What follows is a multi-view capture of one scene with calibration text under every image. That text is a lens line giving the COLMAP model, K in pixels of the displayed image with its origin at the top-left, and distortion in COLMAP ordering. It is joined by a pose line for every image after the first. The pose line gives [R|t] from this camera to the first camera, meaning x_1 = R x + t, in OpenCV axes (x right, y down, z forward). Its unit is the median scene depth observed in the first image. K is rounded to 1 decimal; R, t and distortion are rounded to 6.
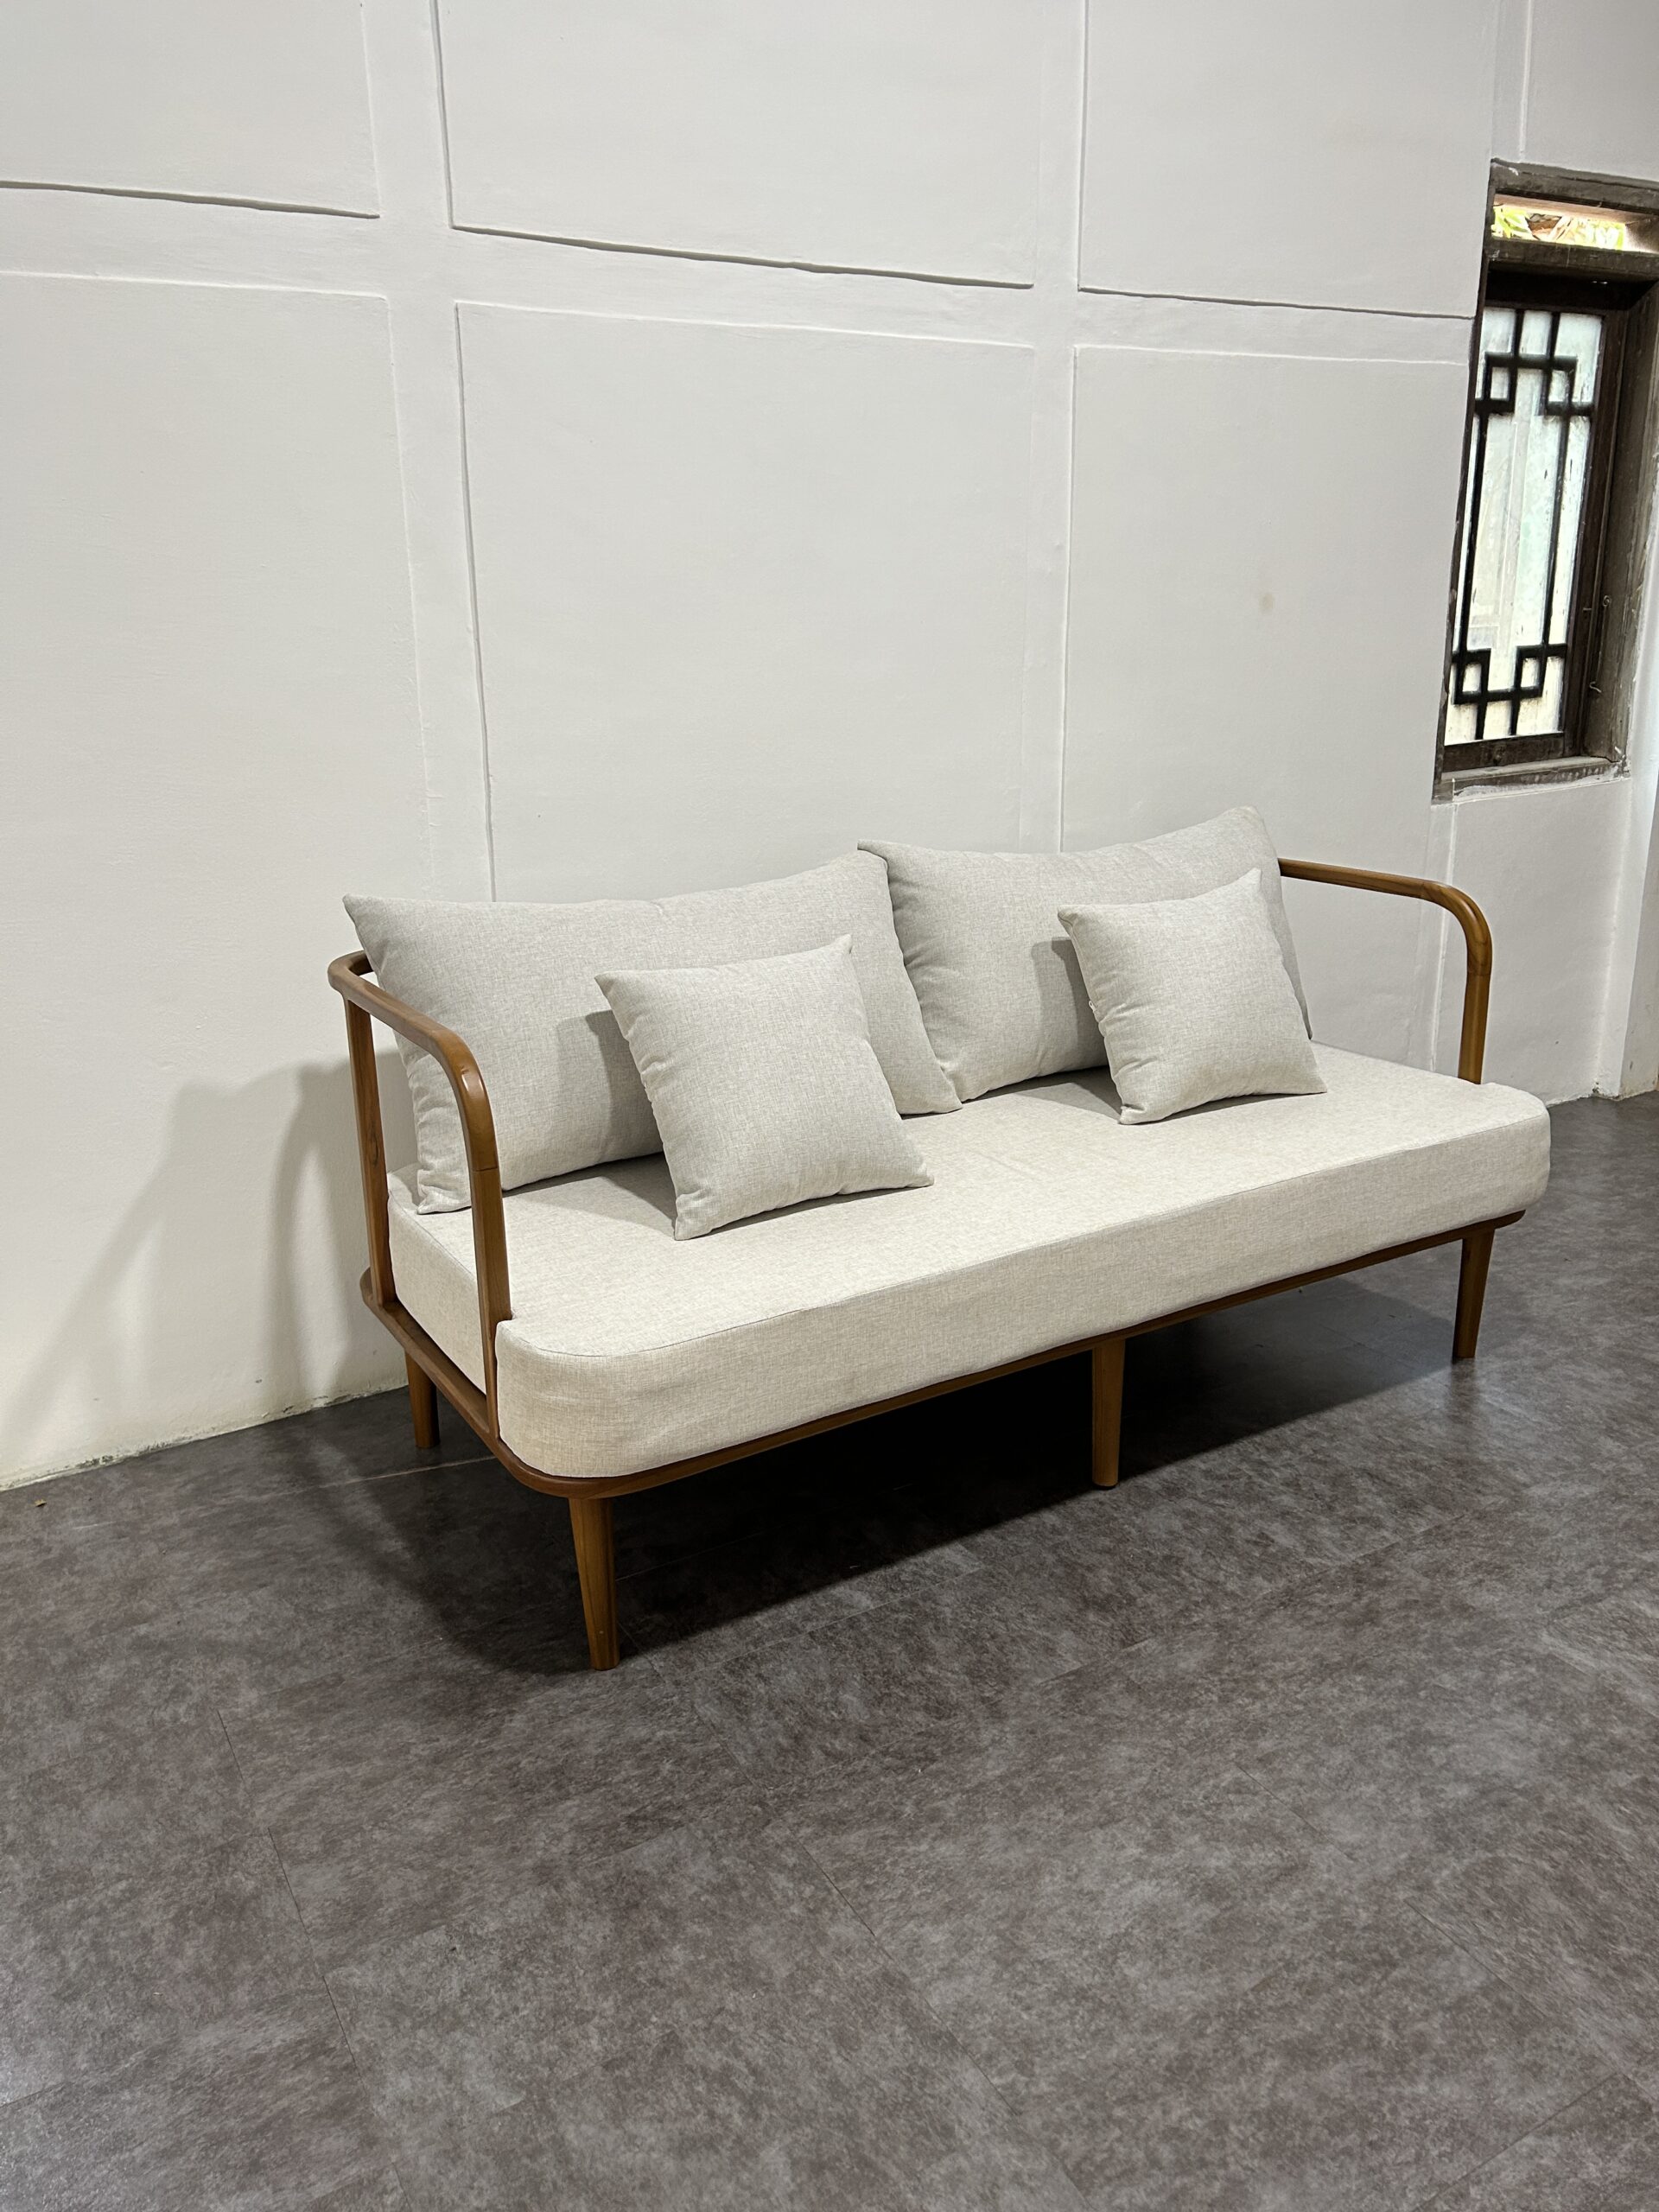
lens RADIAL K [[1698.7, 0, 843.0], [0, 1698.7, 1093.7], [0, 0, 1]] dist [0.044315, -0.050877]
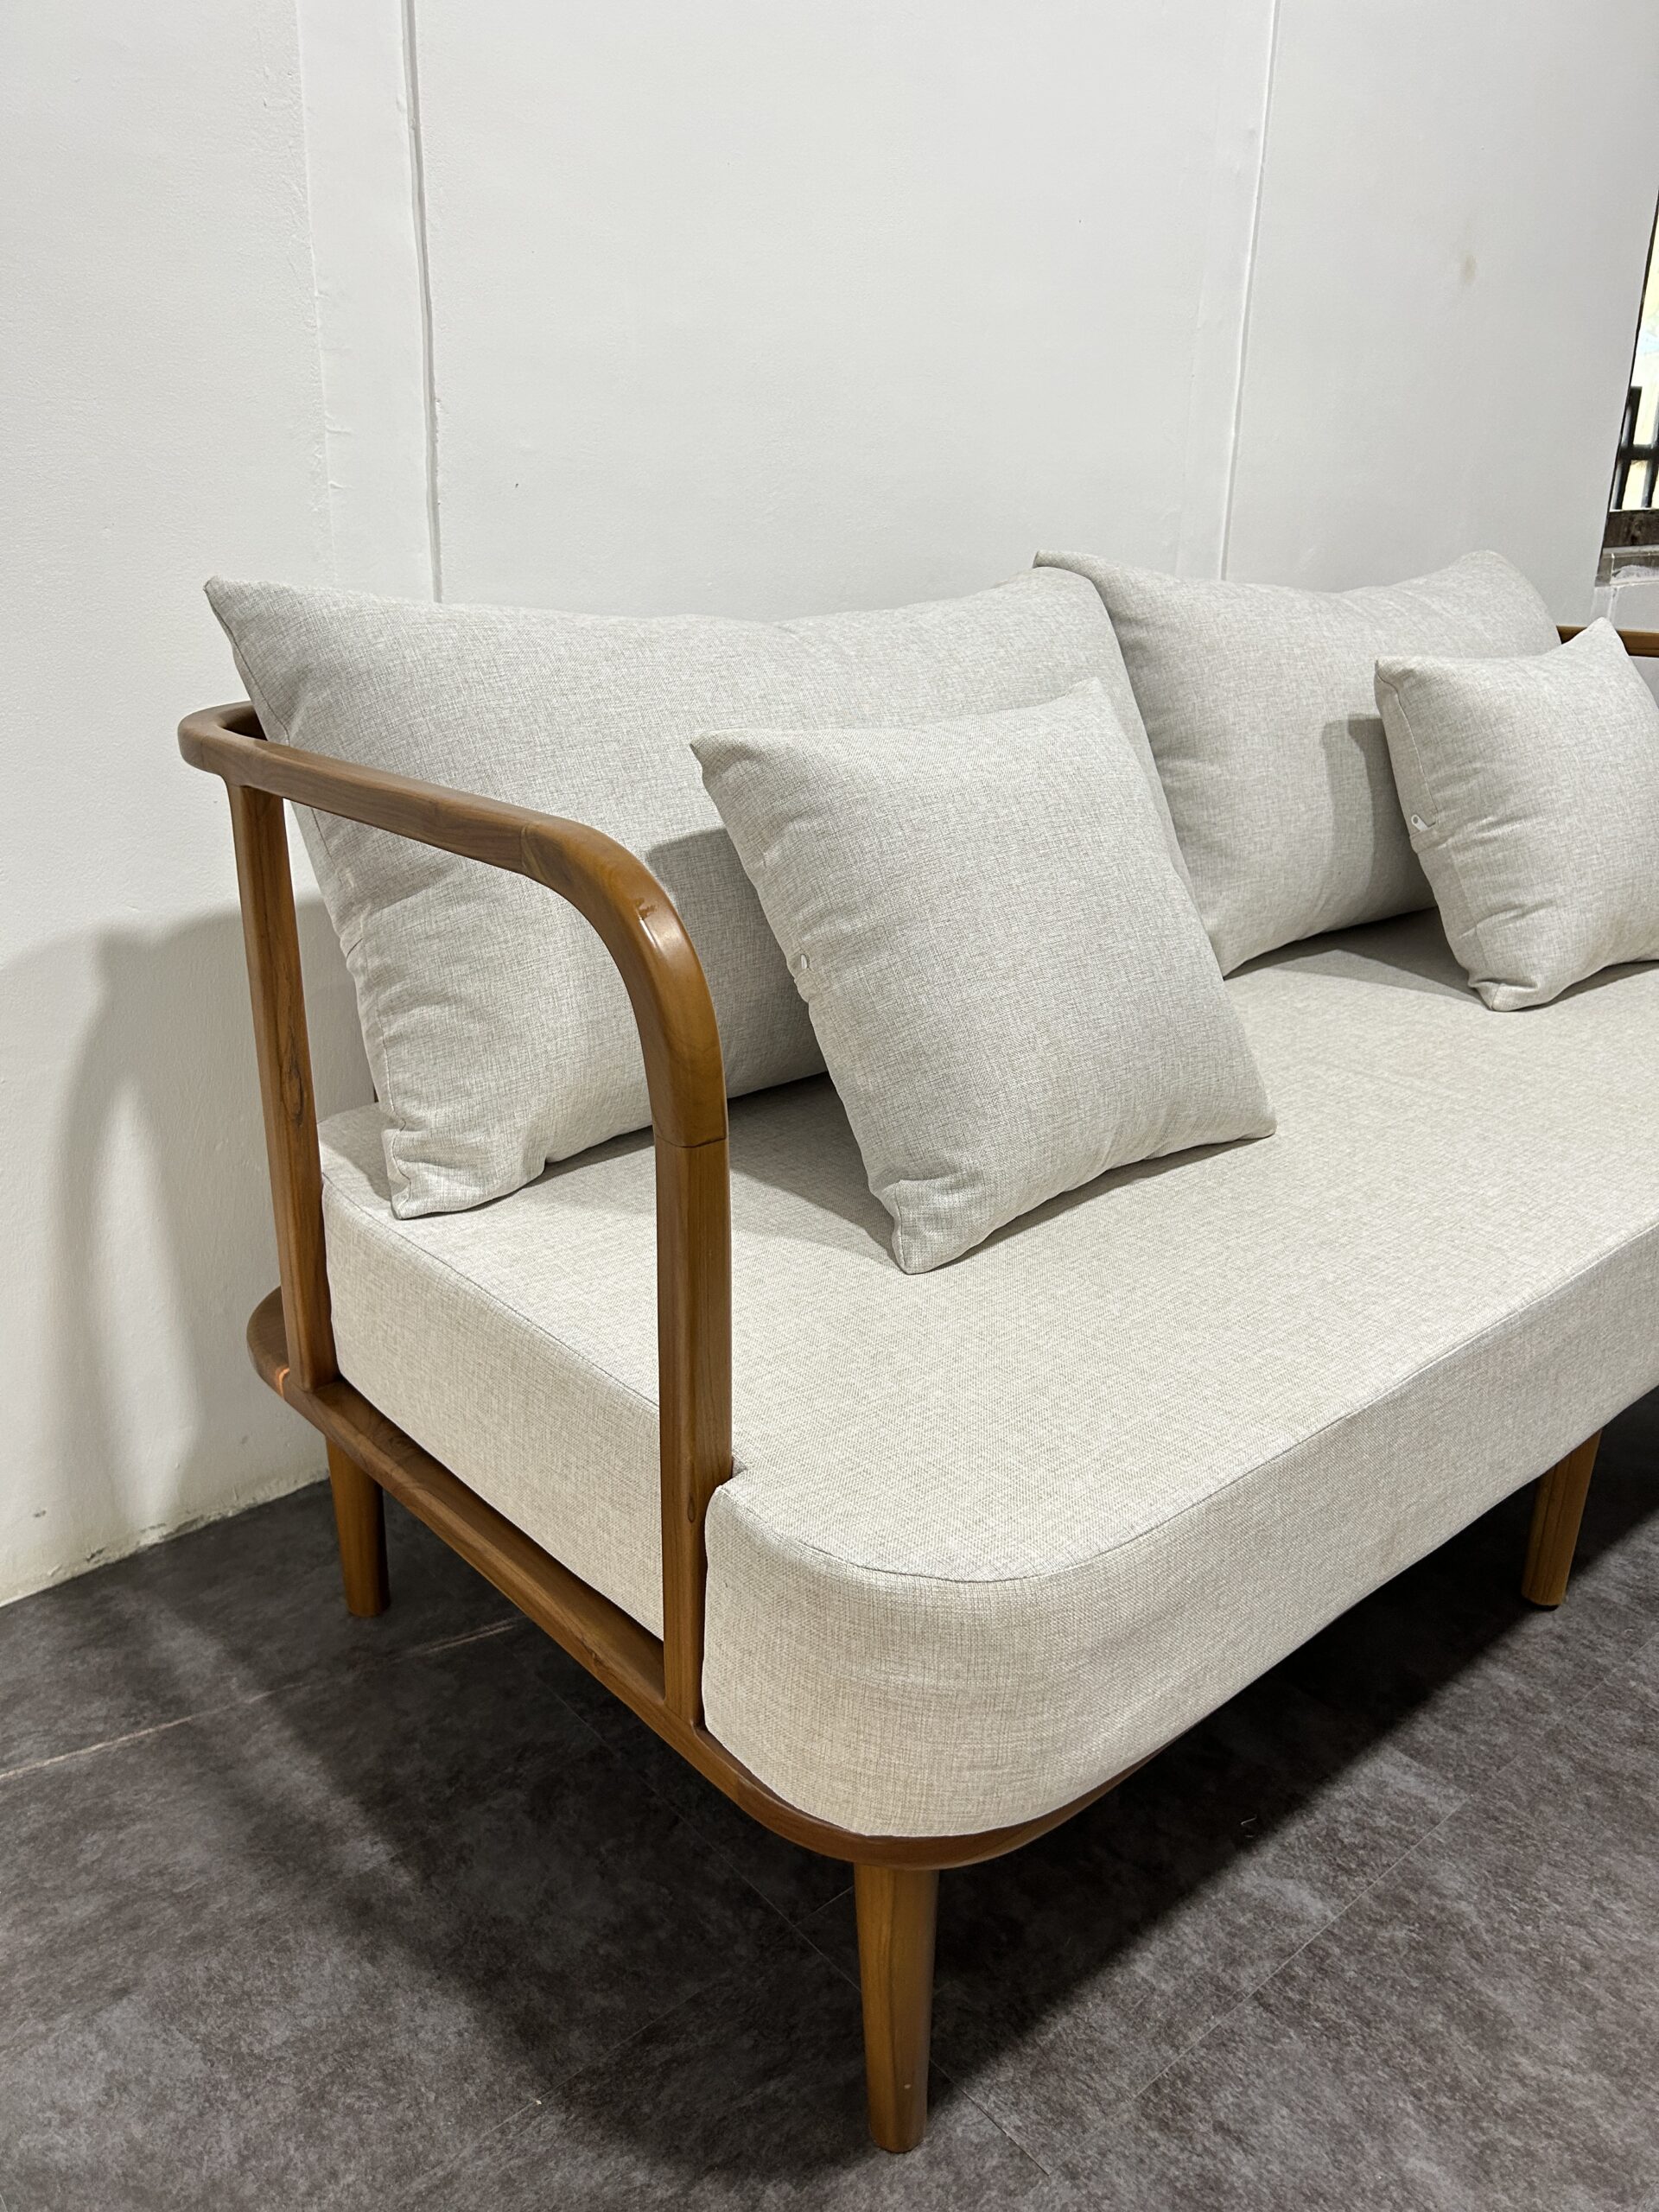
lens RADIAL K [[1698.7, 0, 837.9], [0, 1698.7, 1103.4], [0, 0, 1]] dist [0.044315, -0.050877]
pose [[0.983728, -0.033746, 0.176469, -0.202394], [0.022805, 0.997711, 0.063668, 0.007350], [-0.178213, -0.058607, 0.982245, 0.466523]]
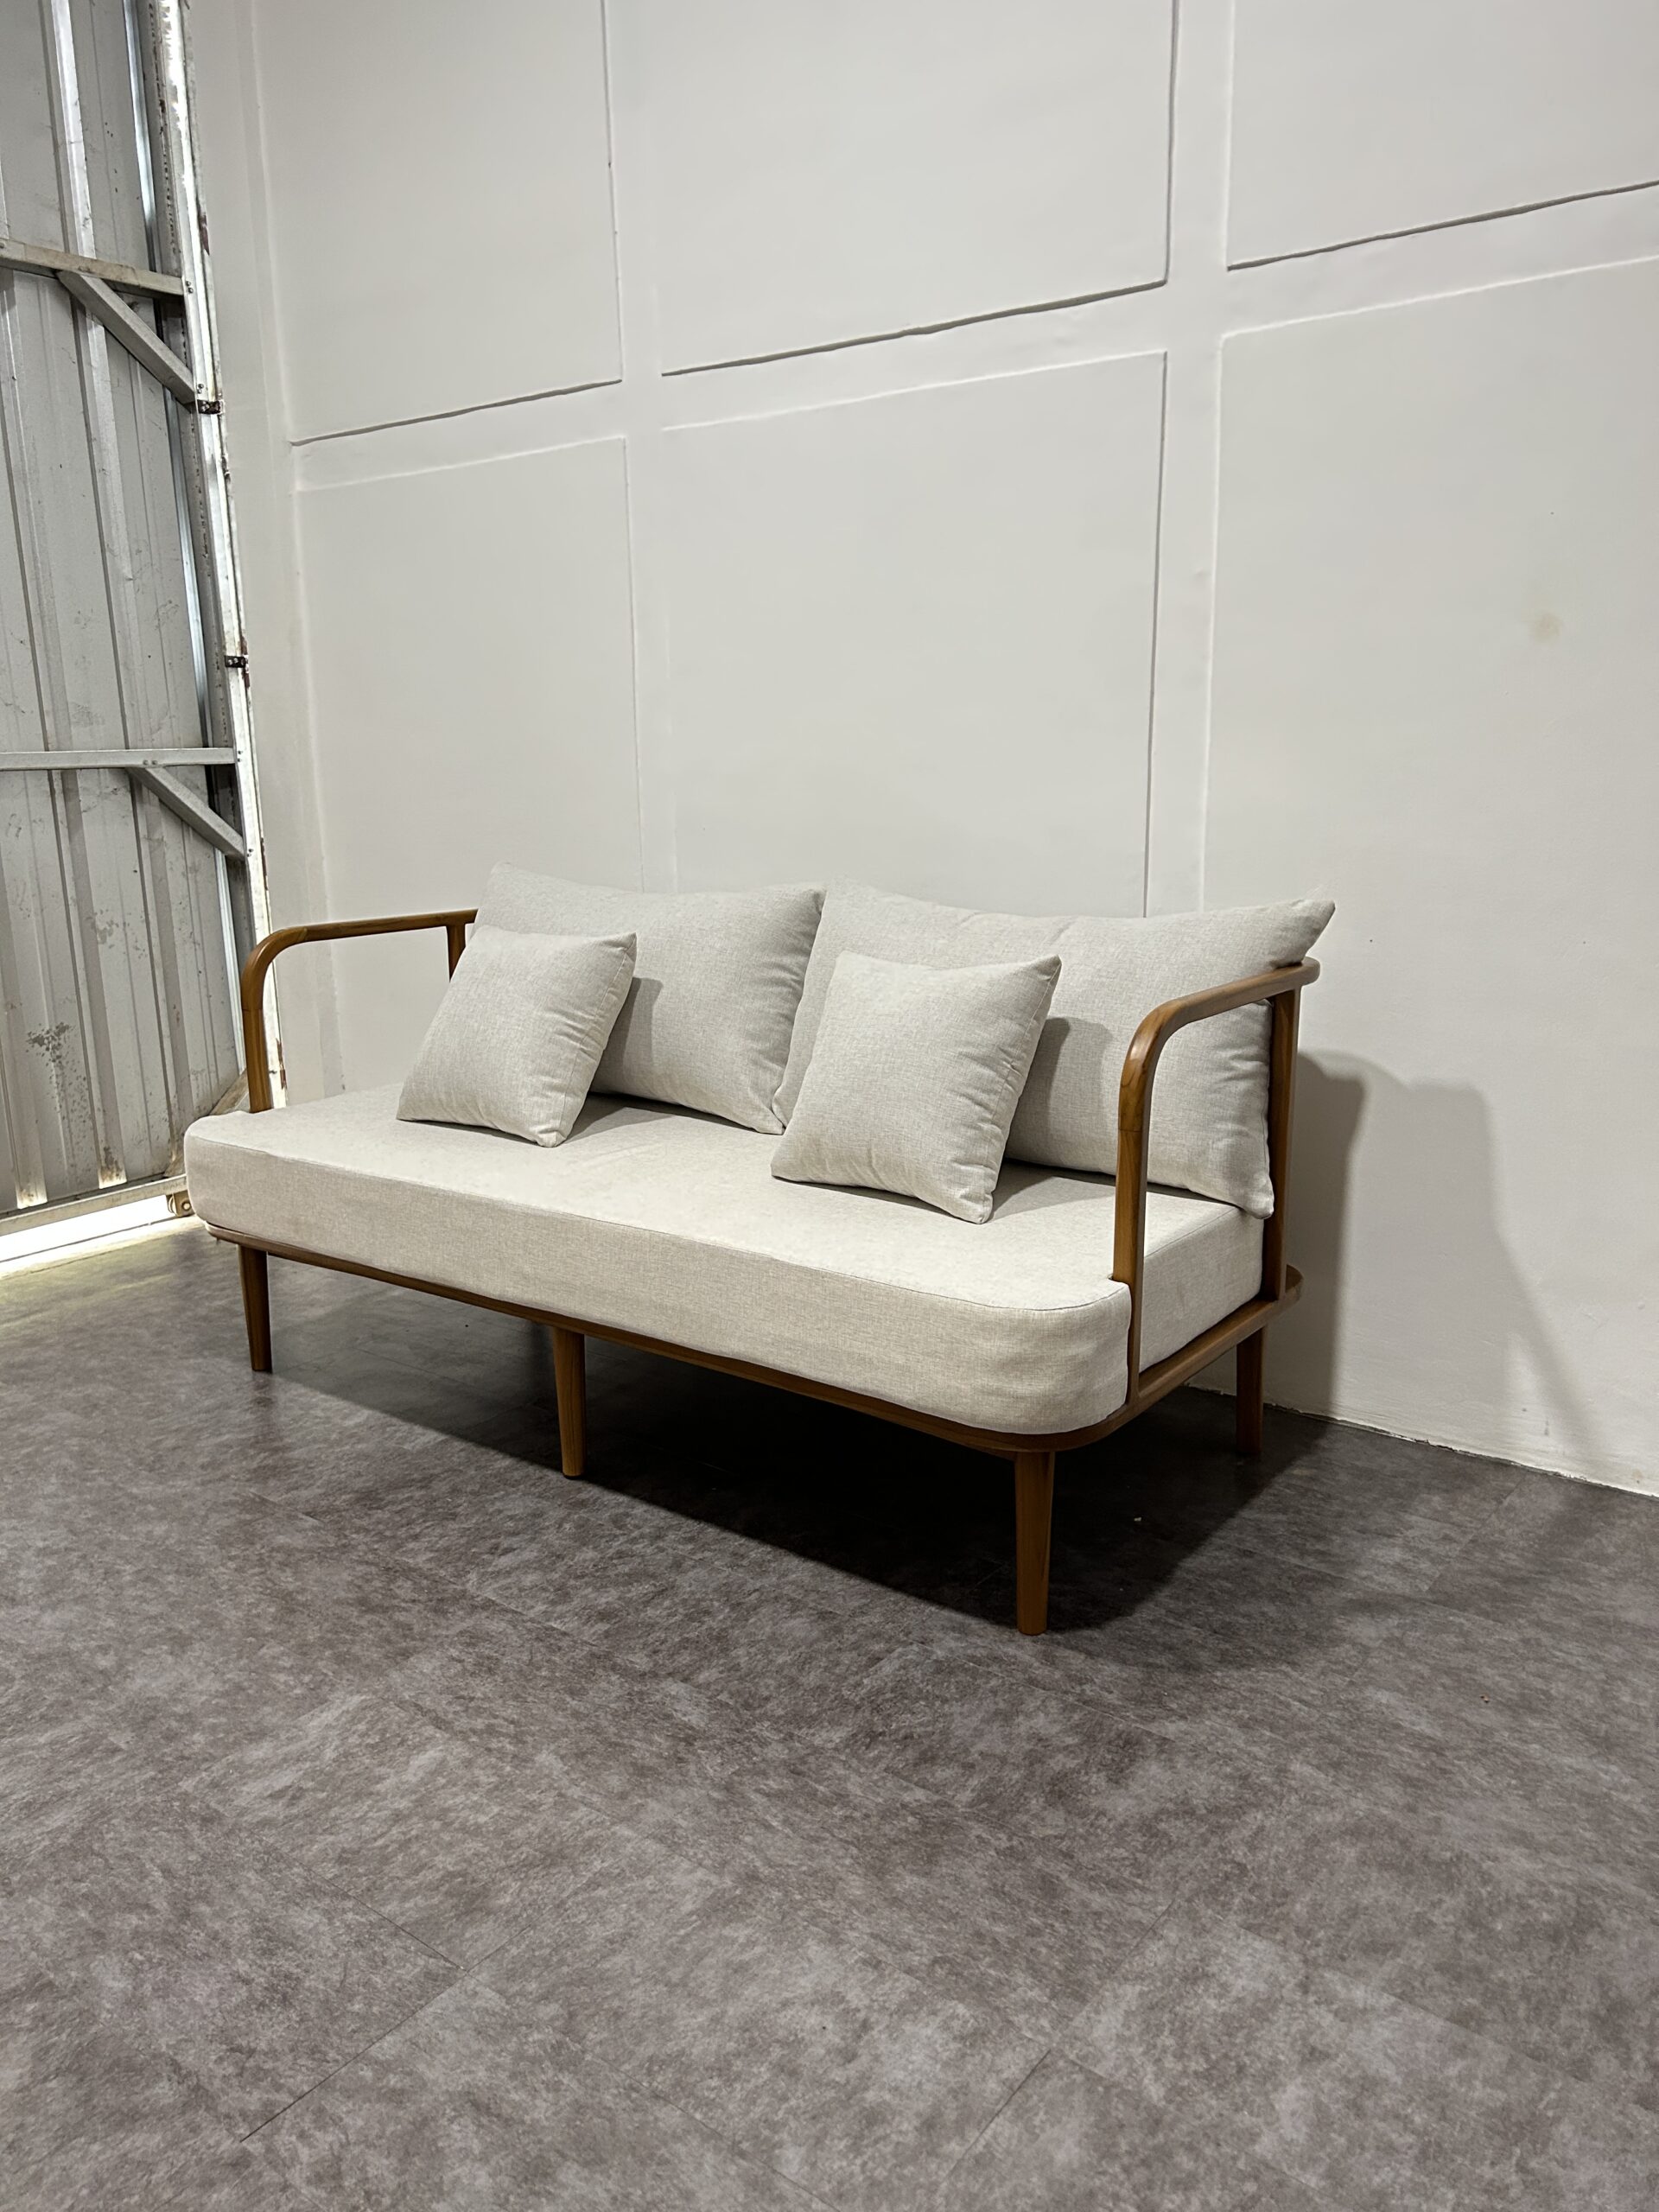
lens RADIAL K [[1698.7, 0, 826.1], [0, 1698.7, 1118.3], [0, 0, 1]] dist [0.044315, -0.050877]
pose [[0.356815, 0.211624, -0.909889, 1.146819], [-0.252333, 0.959631, 0.124240, -0.154351], [0.899451, 0.185264, 0.395810, 0.704690]]
